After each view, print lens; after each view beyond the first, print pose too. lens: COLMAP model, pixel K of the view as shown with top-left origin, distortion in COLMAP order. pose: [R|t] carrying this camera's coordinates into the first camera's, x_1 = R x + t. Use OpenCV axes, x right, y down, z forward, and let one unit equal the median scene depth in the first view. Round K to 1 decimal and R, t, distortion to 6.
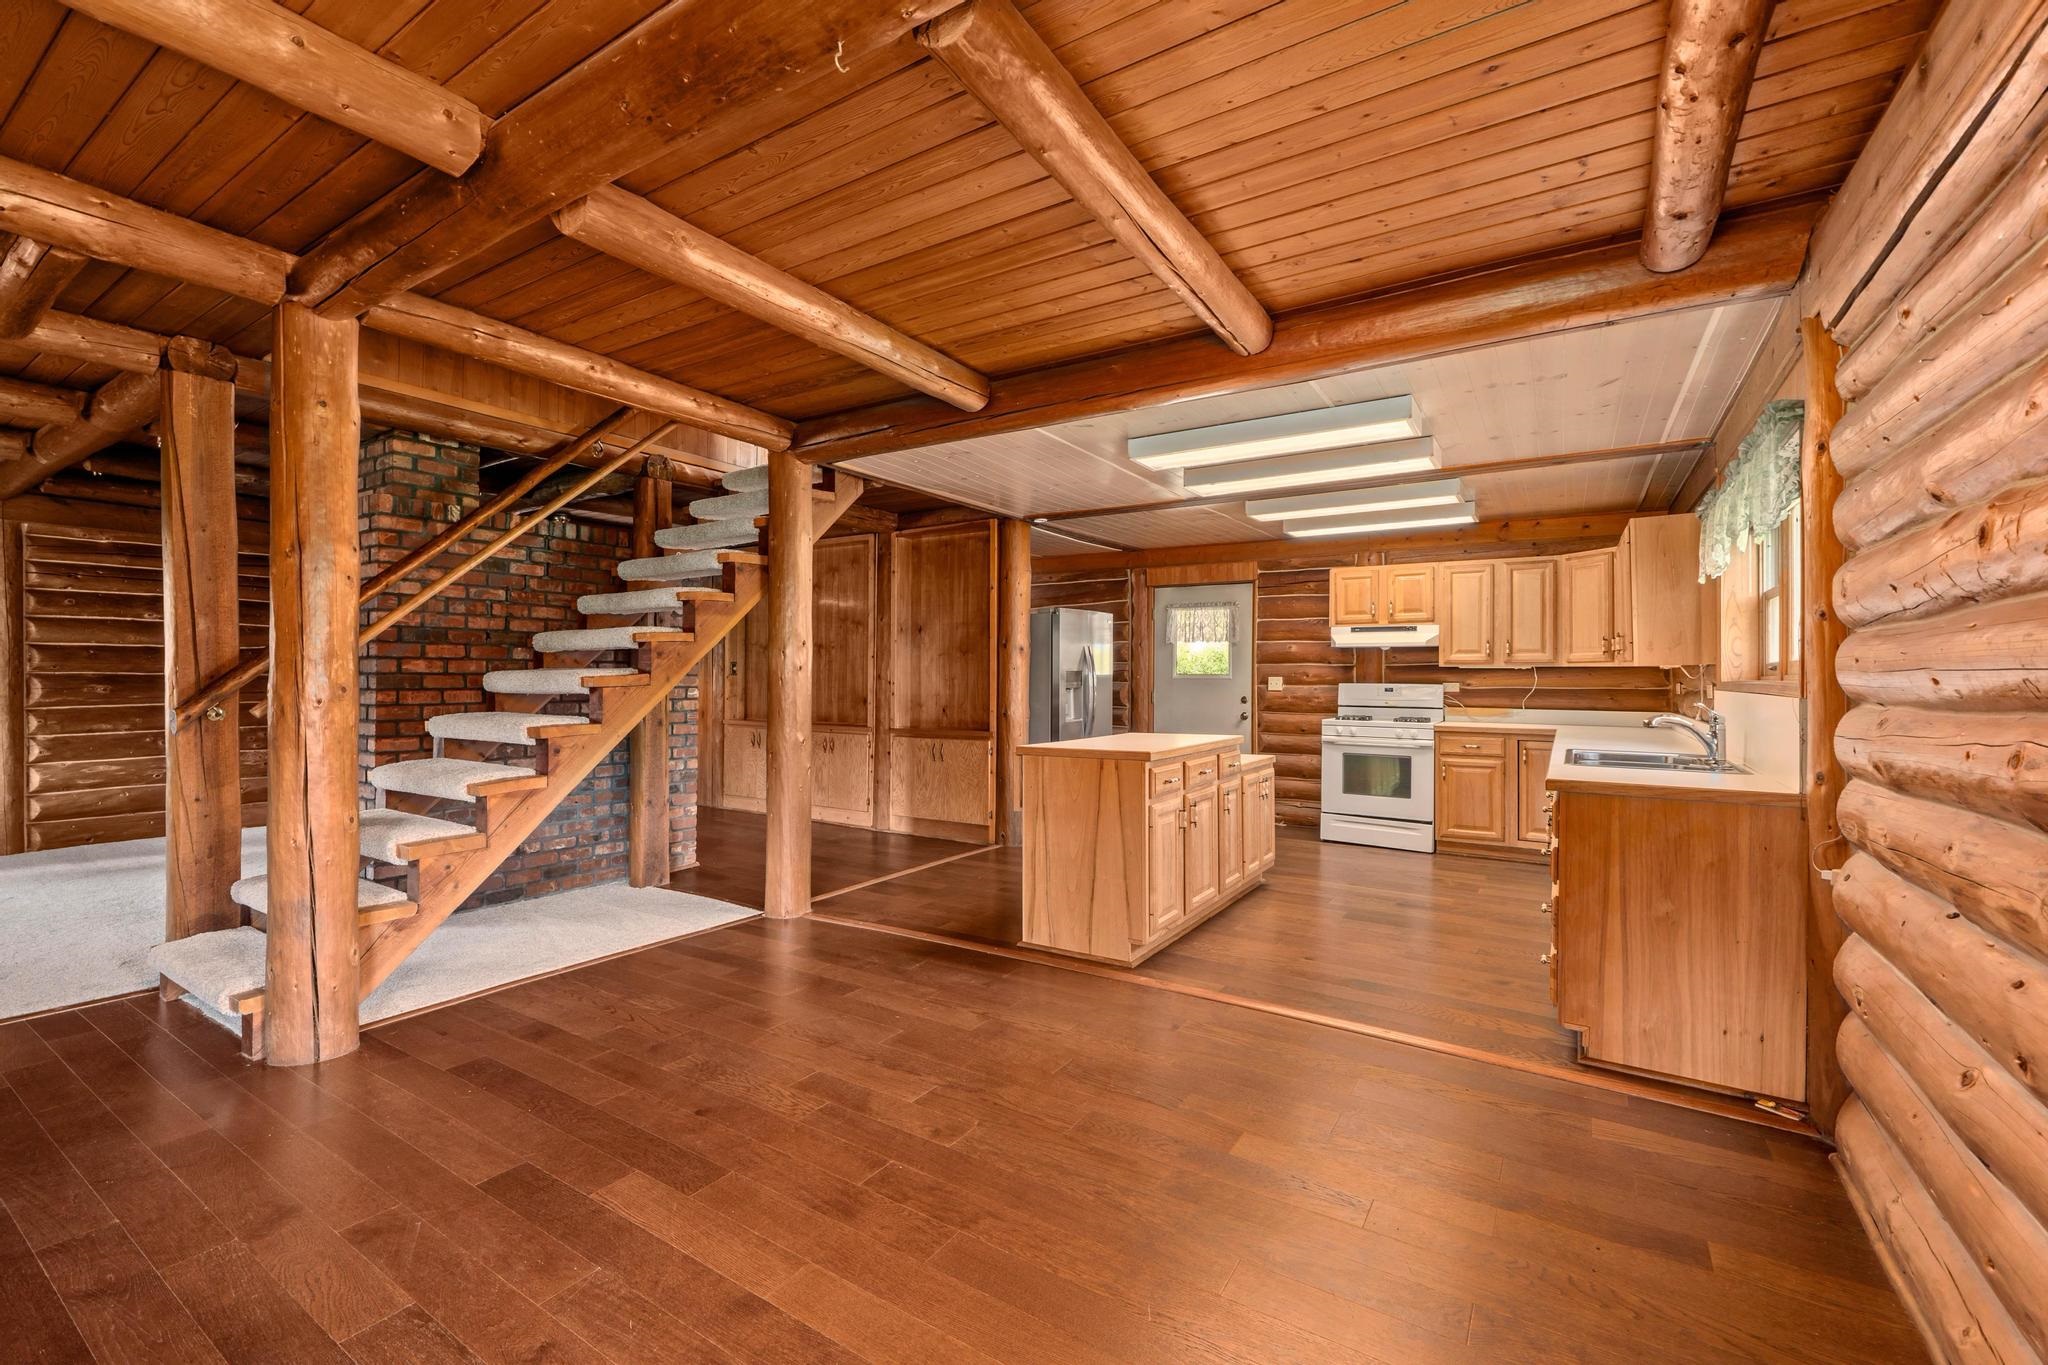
lens RADIAL K [[860.4, 0, 1017.9], [0, 860.4, 676.6], [0, 0, 1]] dist [-0.003080, -0.000267]
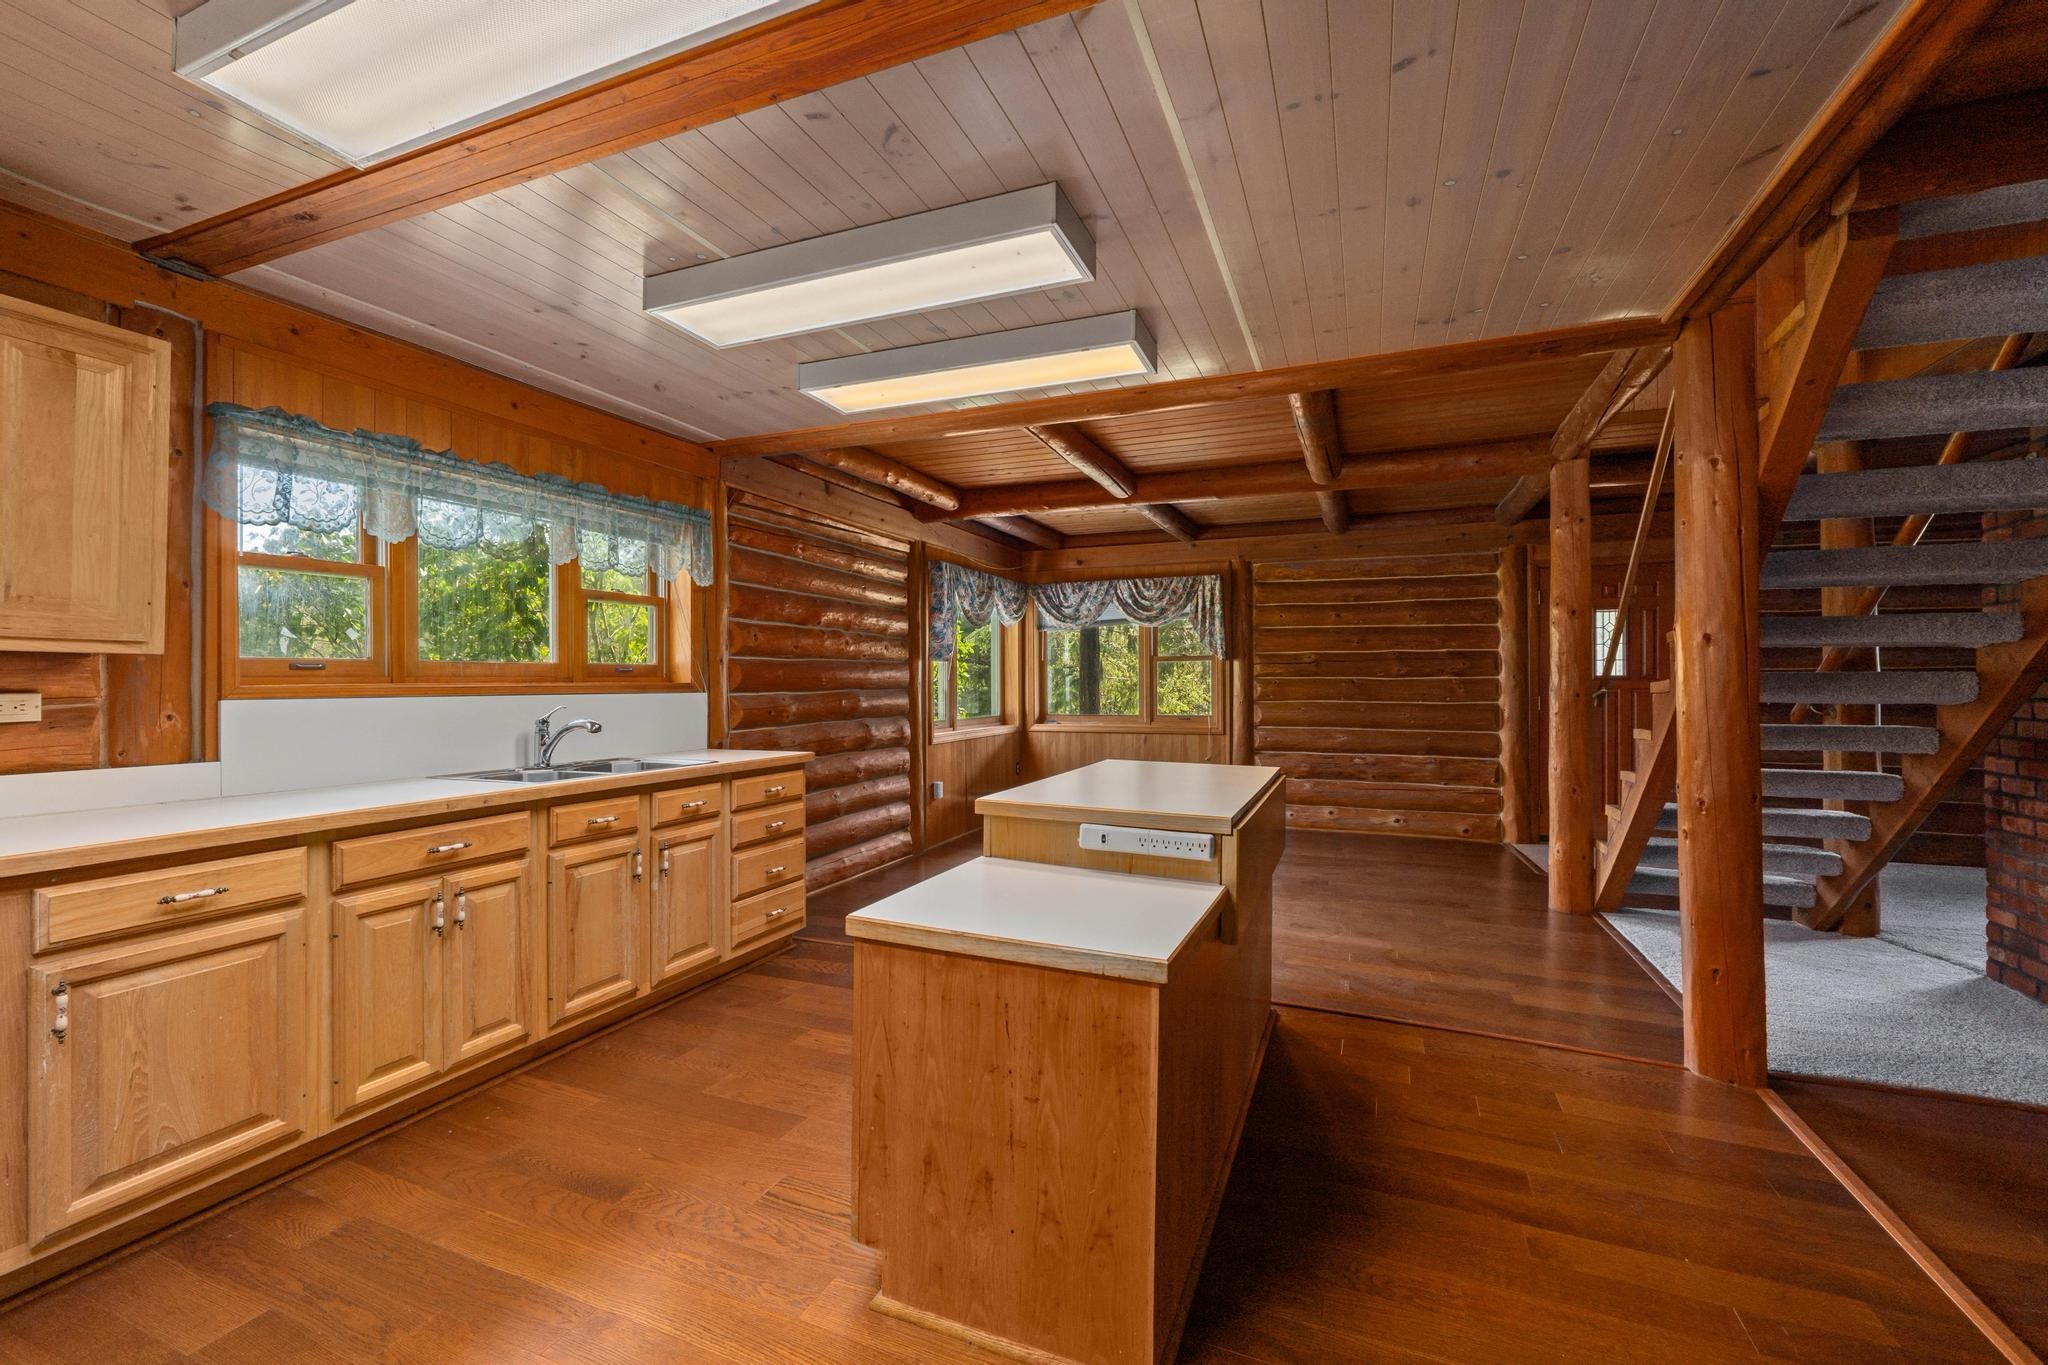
lens RADIAL K [[860.4, 0, 1017.9], [0, 860.4, 676.6], [0, 0, 1]] dist [-0.003080, -0.000267]
pose [[-0.984230, -0.003752, -0.176854, 0.234213], [-0.002665, 0.999976, -0.006383, 0.000903], [0.176874, -0.005811, -0.984216, 1.075560]]
